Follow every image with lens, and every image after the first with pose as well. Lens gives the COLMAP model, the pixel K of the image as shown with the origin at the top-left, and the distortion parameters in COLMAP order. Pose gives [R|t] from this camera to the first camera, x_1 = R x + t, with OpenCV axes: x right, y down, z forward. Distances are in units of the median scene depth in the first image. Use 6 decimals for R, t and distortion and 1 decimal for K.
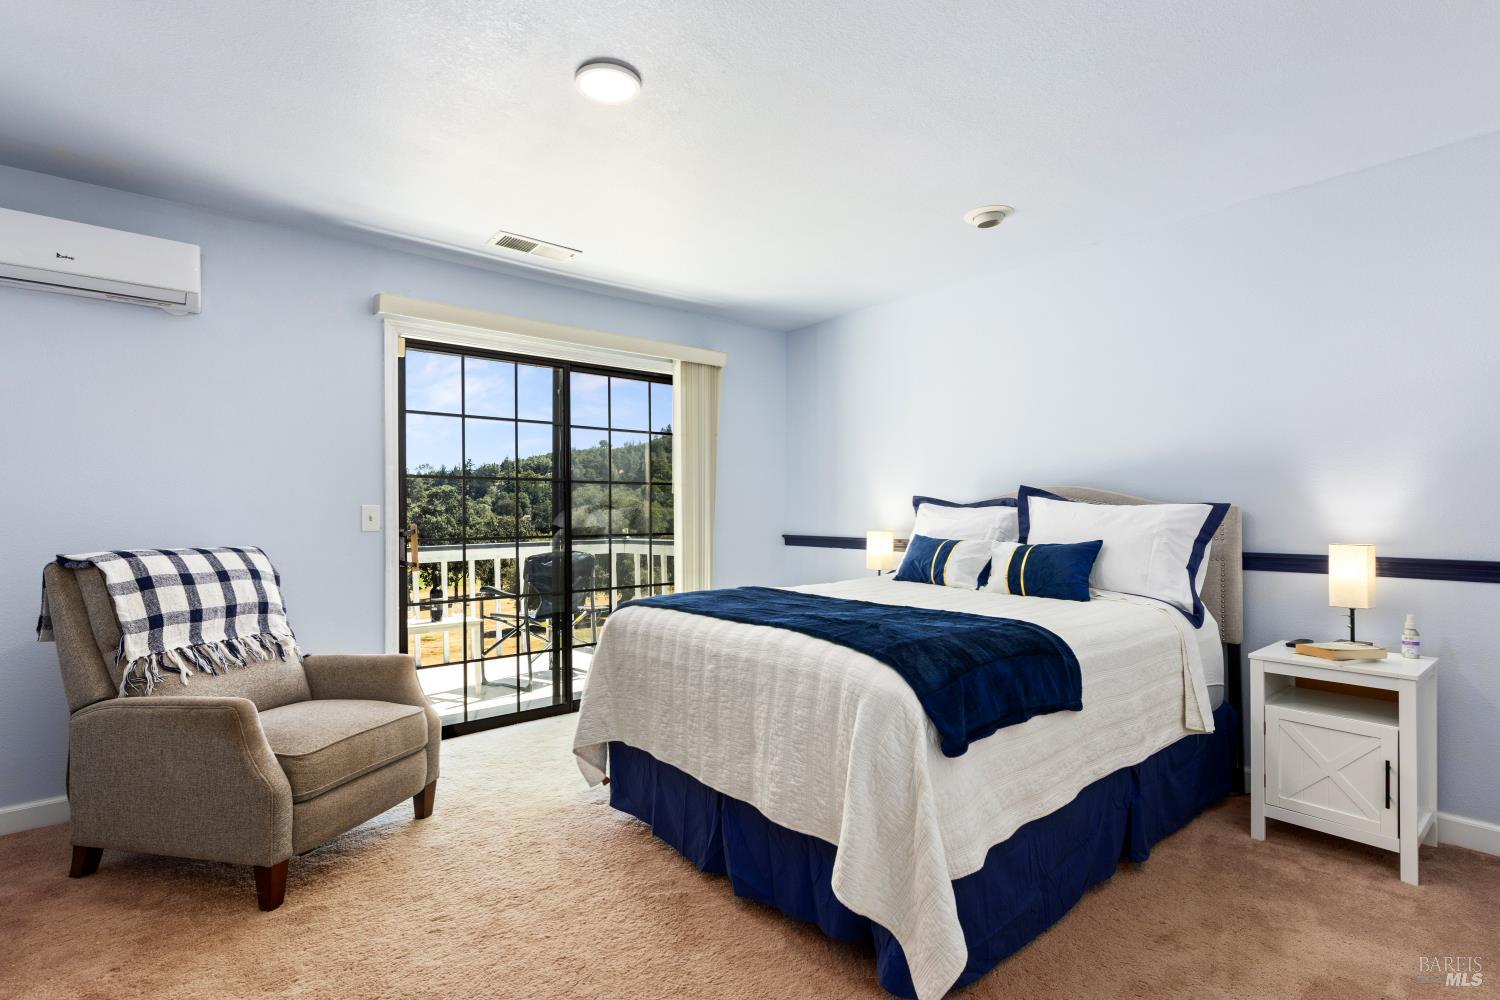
lens RADIAL K [[705.7, 0, 762.2], [0, 705.7, 506.5], [0, 0, 1]] dist [-0.004951, 0.000082]
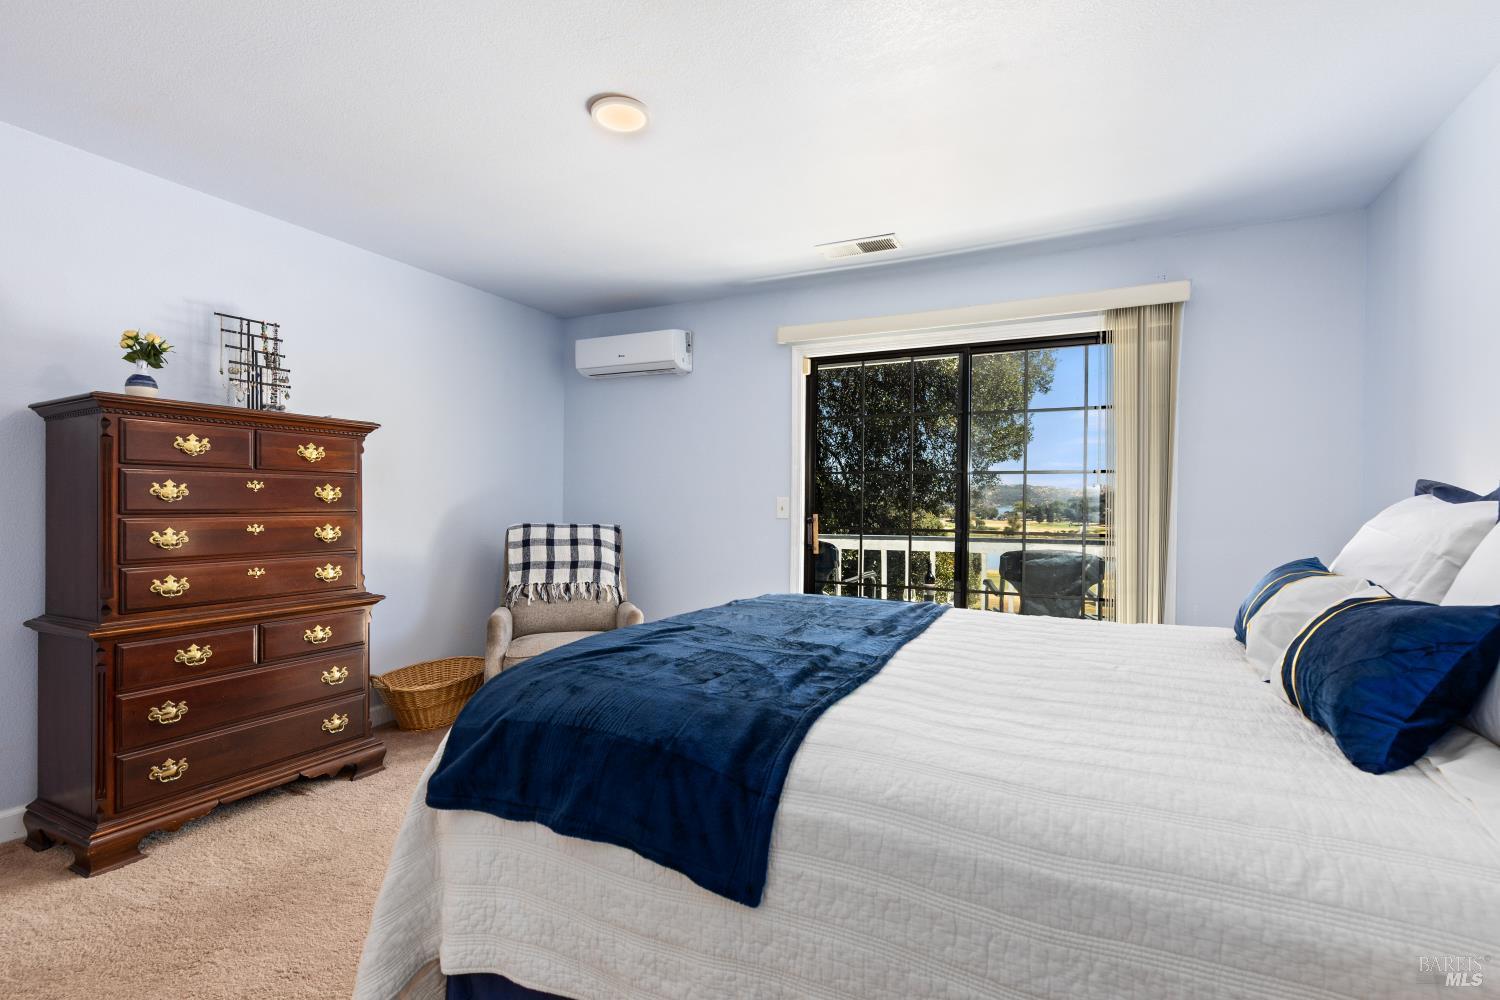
lens RADIAL K [[683.6, 0, 796.9], [0, 683.6, 502.5], [0, 0, 1]] dist [0.003329, -0.000144]
pose [[0.437116, 0.003607, -0.899398, 0.514885], [-0.001896, 0.999993, 0.003089, 0.000740], [0.899403, 0.000355, 0.437120, 0.468269]]
